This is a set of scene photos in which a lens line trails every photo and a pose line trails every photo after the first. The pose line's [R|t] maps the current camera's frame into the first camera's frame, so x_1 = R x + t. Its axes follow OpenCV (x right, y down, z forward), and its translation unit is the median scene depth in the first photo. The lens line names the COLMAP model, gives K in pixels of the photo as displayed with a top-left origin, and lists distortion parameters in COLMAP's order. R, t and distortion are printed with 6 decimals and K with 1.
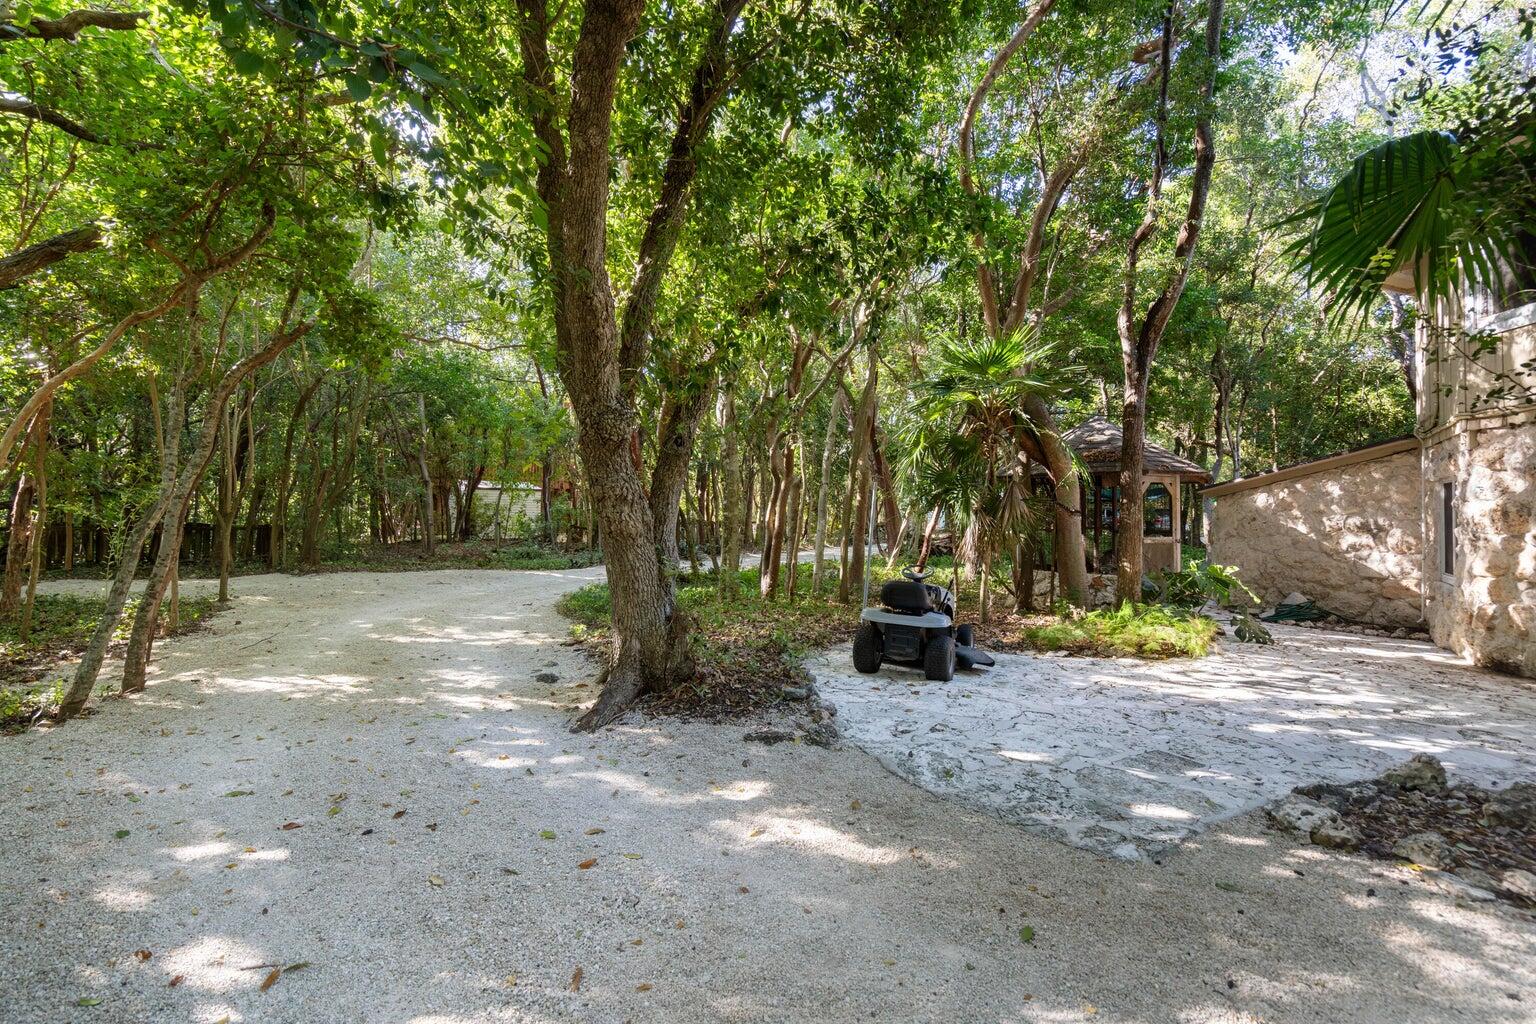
lens RADIAL K [[721.2, 0, 768.6], [0, 721.2, 511.0], [0, 0, 1]] dist [0.001261, 0.000290]
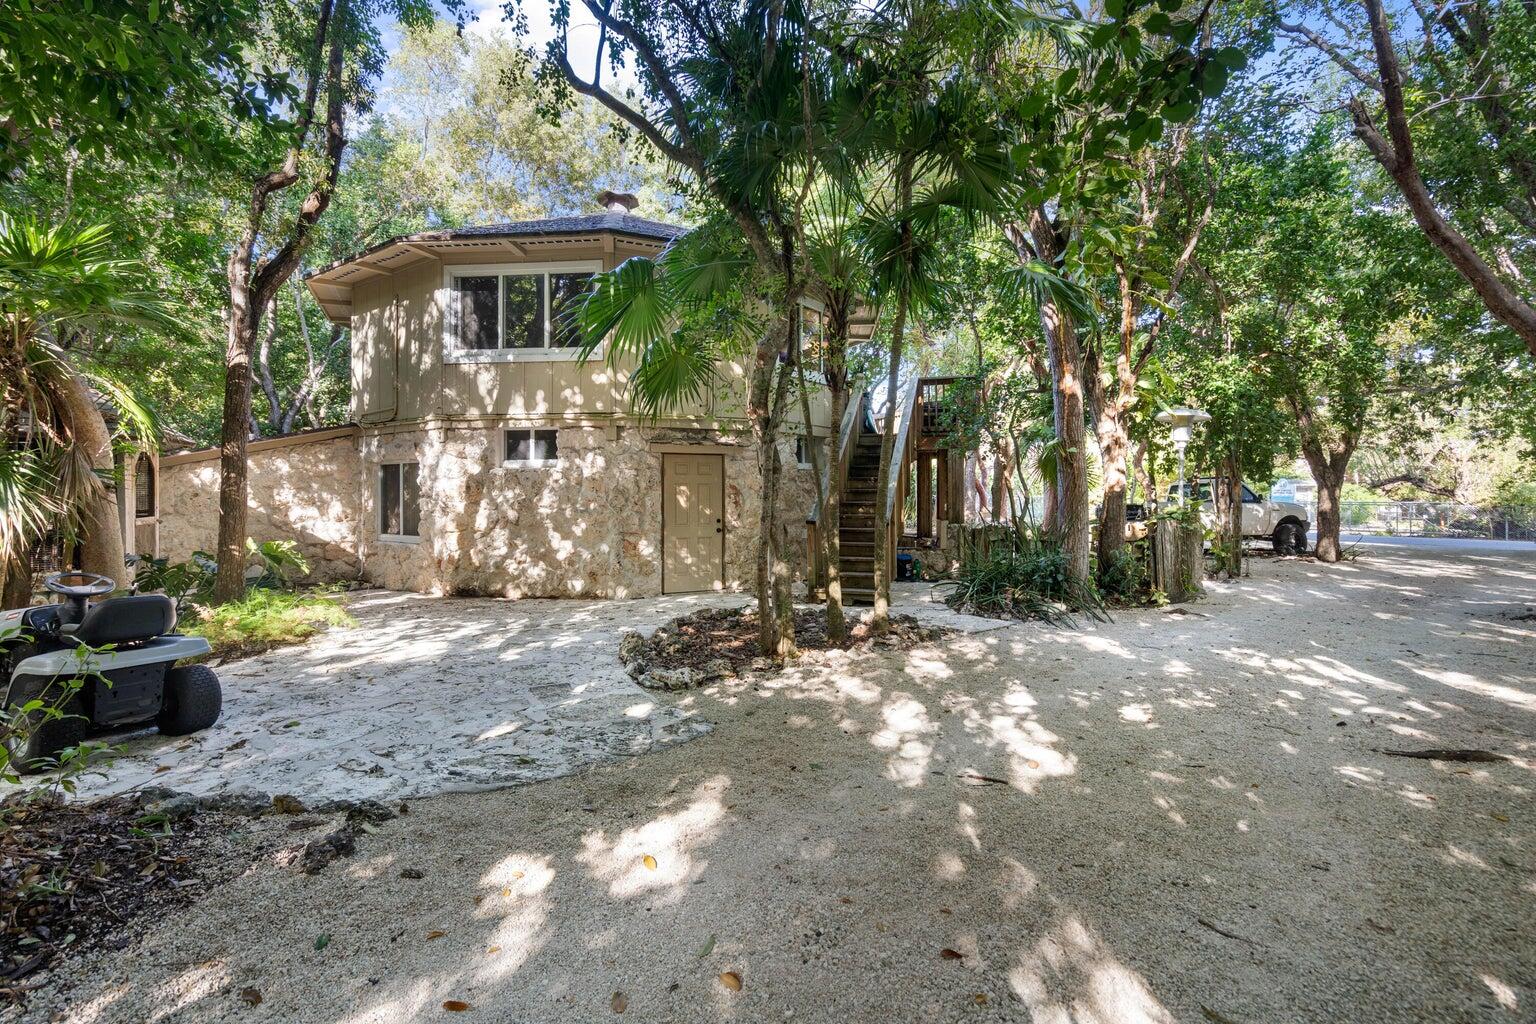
lens RADIAL K [[721.2, 0, 721.0], [0, 721.2, 511.1], [0, 0, 1]] dist [0.001261, 0.000290]
pose [[0.006473, -0.032152, 0.999462, -0.361838], [0.002071, 0.999481, 0.032139, 0.003821], [-0.999977, 0.001861, 0.006537, 0.391870]]
